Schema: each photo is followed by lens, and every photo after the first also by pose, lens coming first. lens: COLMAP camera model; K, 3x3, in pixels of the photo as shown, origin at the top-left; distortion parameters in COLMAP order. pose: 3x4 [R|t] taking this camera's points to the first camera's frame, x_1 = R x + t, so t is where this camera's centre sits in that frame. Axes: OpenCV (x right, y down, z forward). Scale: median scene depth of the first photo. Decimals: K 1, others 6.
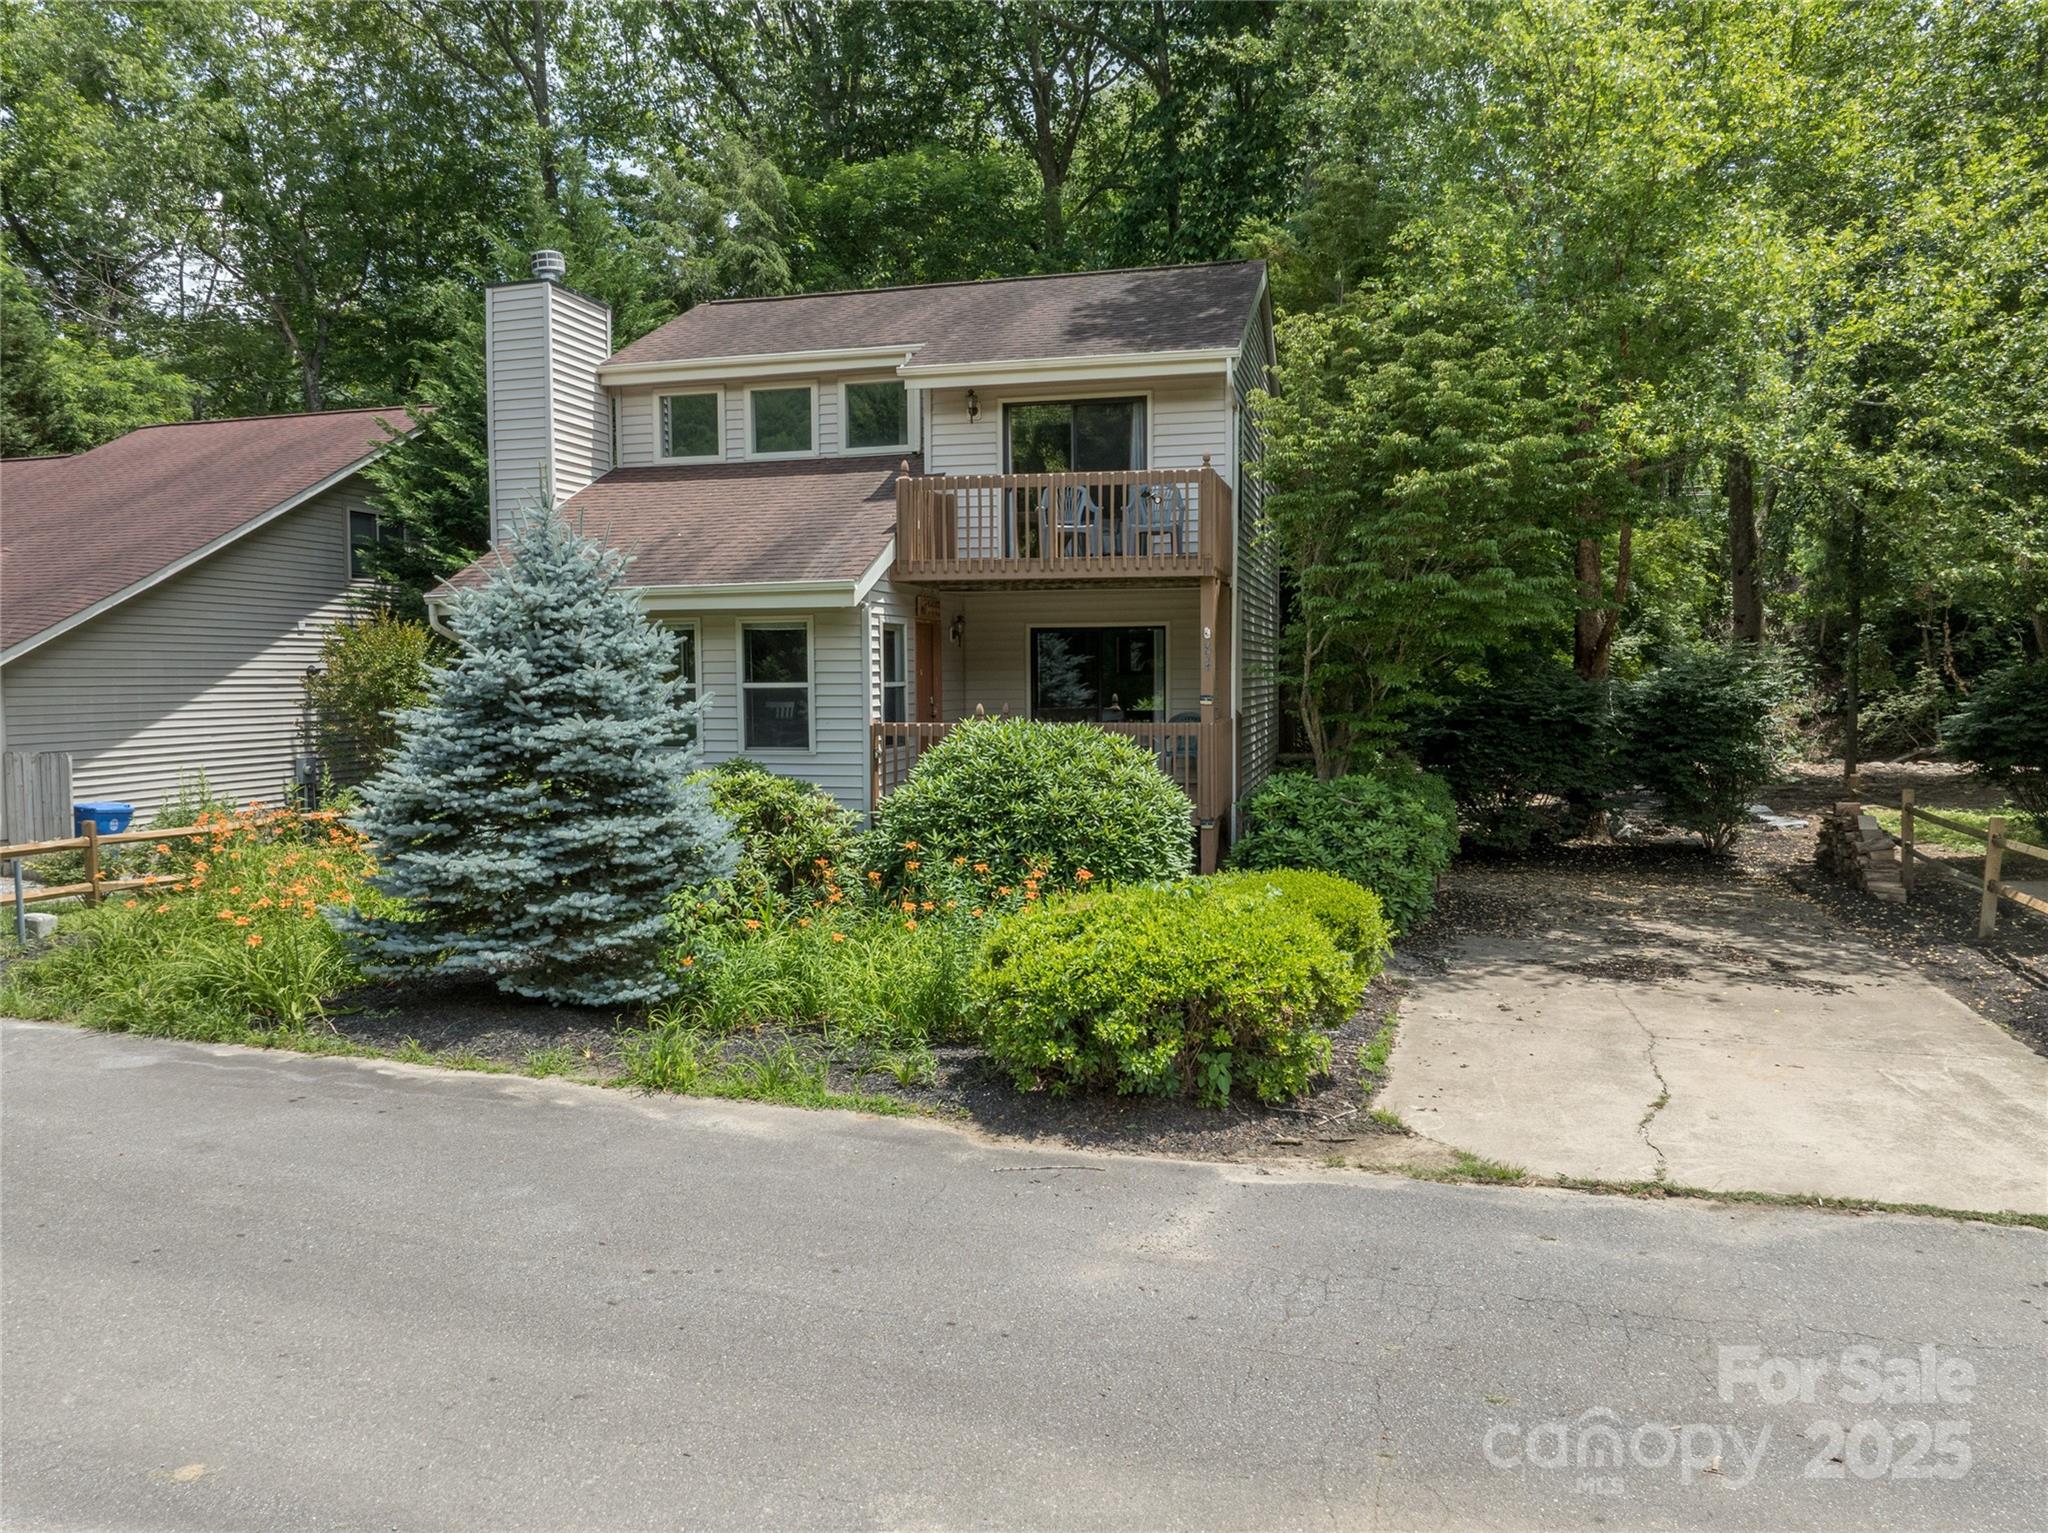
lens RADIAL K [[1444.7, 0, 1022.1], [0, 1444.7, 769.6], [0, 0, 1]] dist [-0.010884, -0.002804]
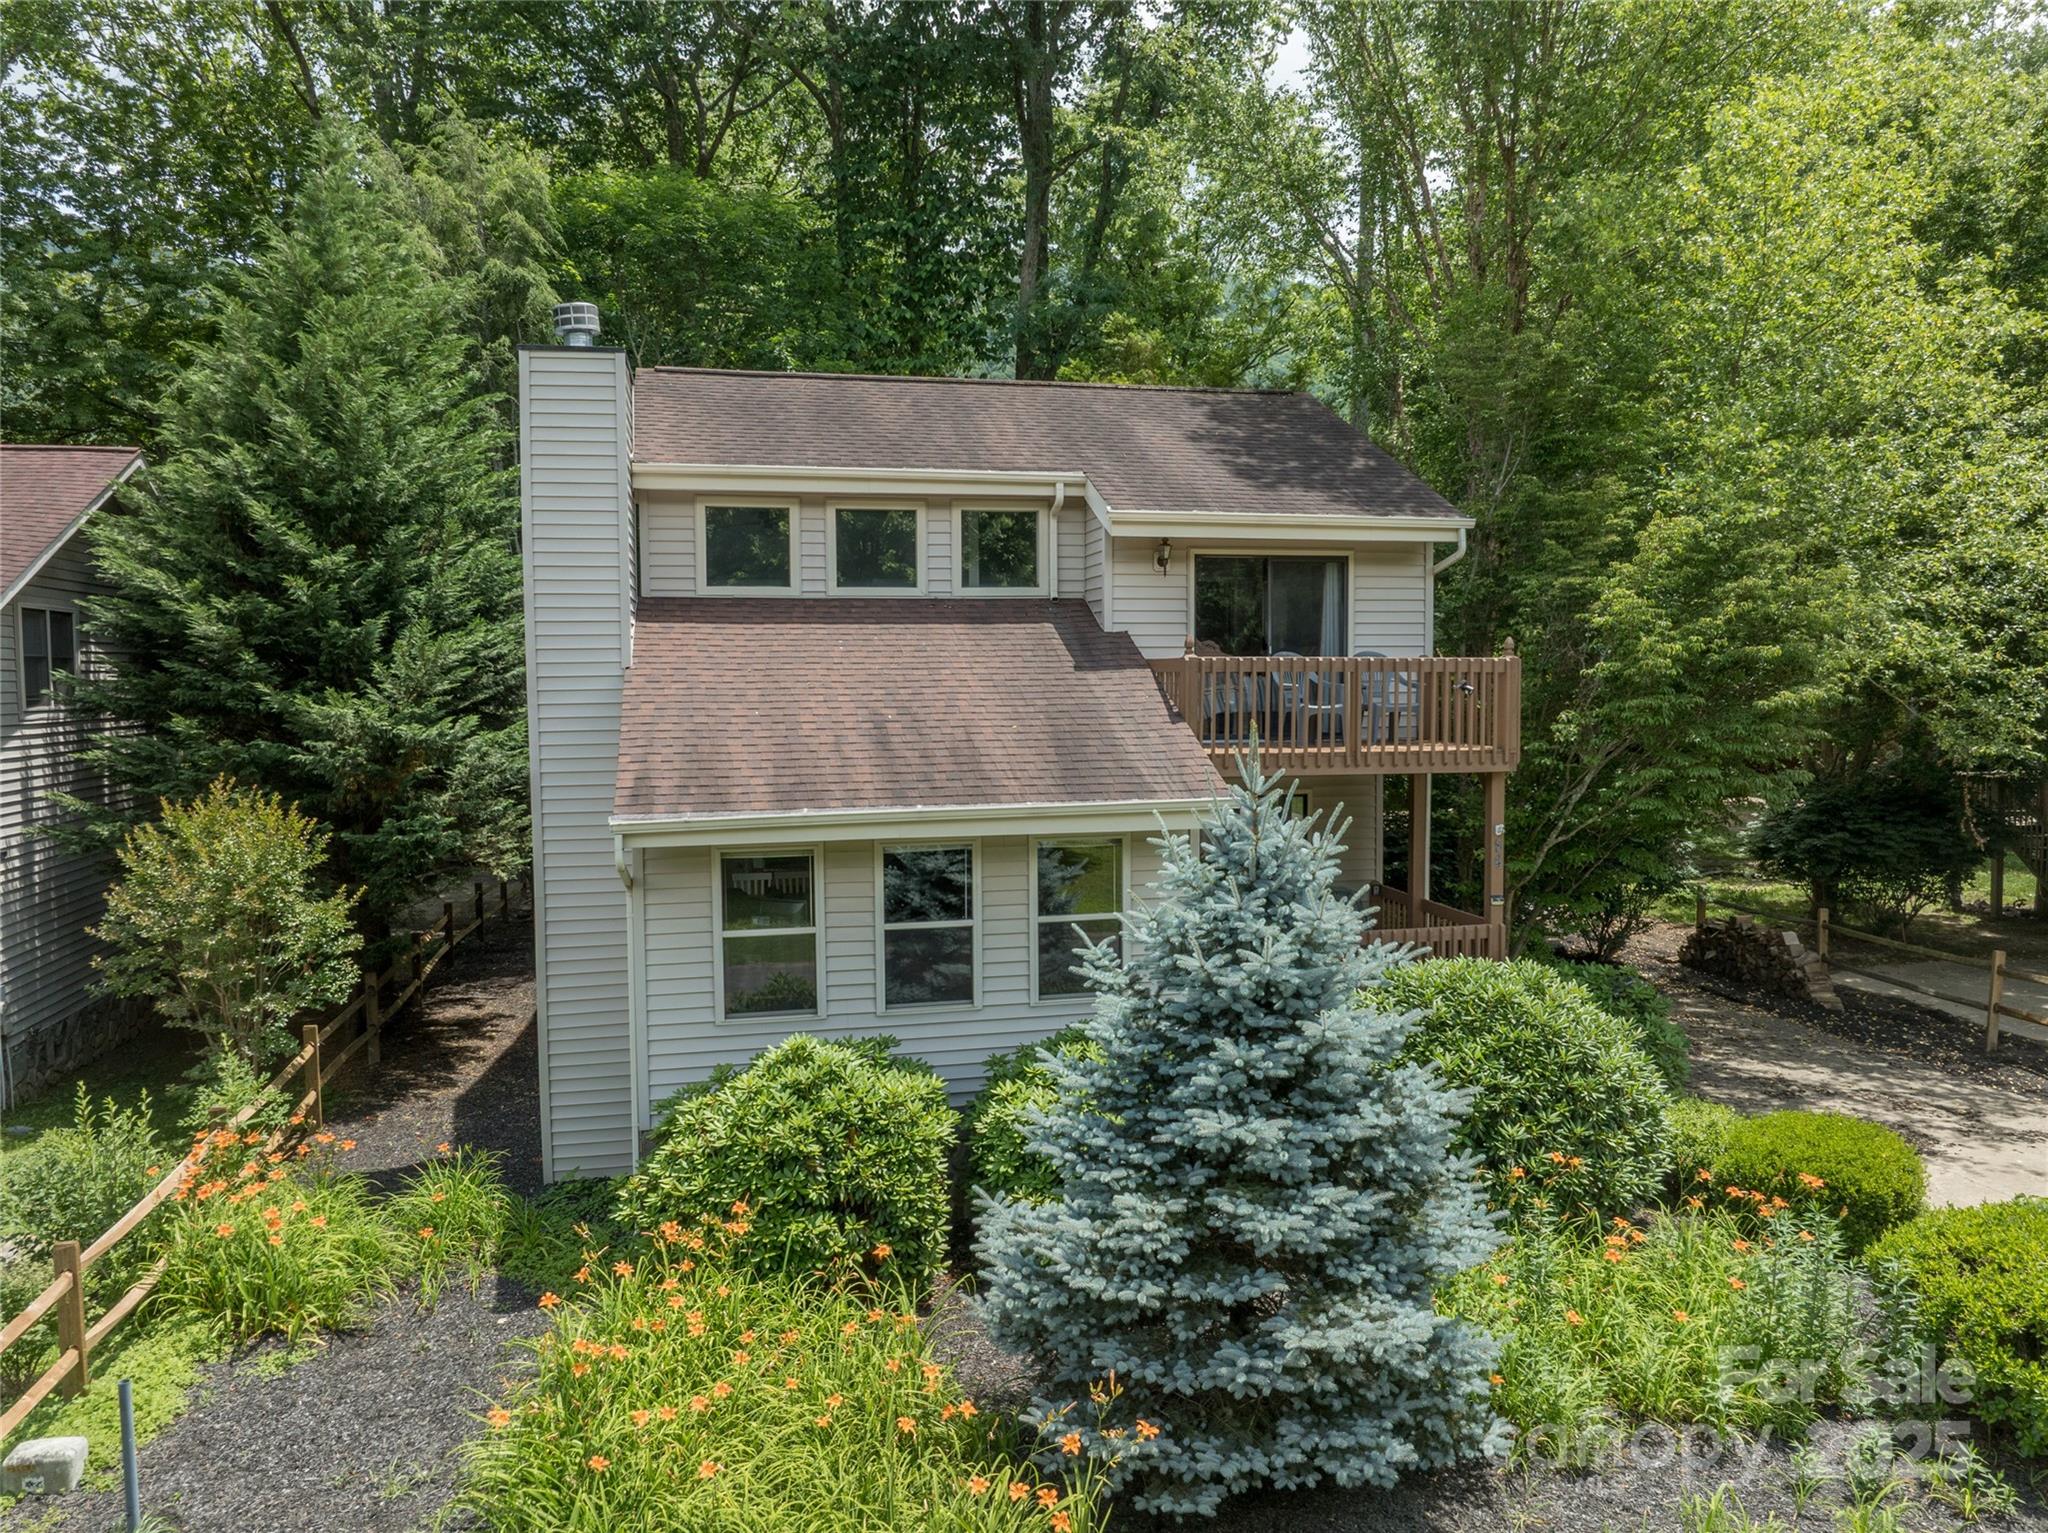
lens RADIAL K [[1444.7, 0, 1023.8], [0, 1444.7, 766.6], [0, 0, 1]] dist [-0.010884, -0.002804]
pose [[0.882310, -0.027300, 0.469876, -0.474159], [0.032064, 0.999484, -0.002138, -0.116450], [-0.469575, 0.016952, 0.882730, 0.253944]]
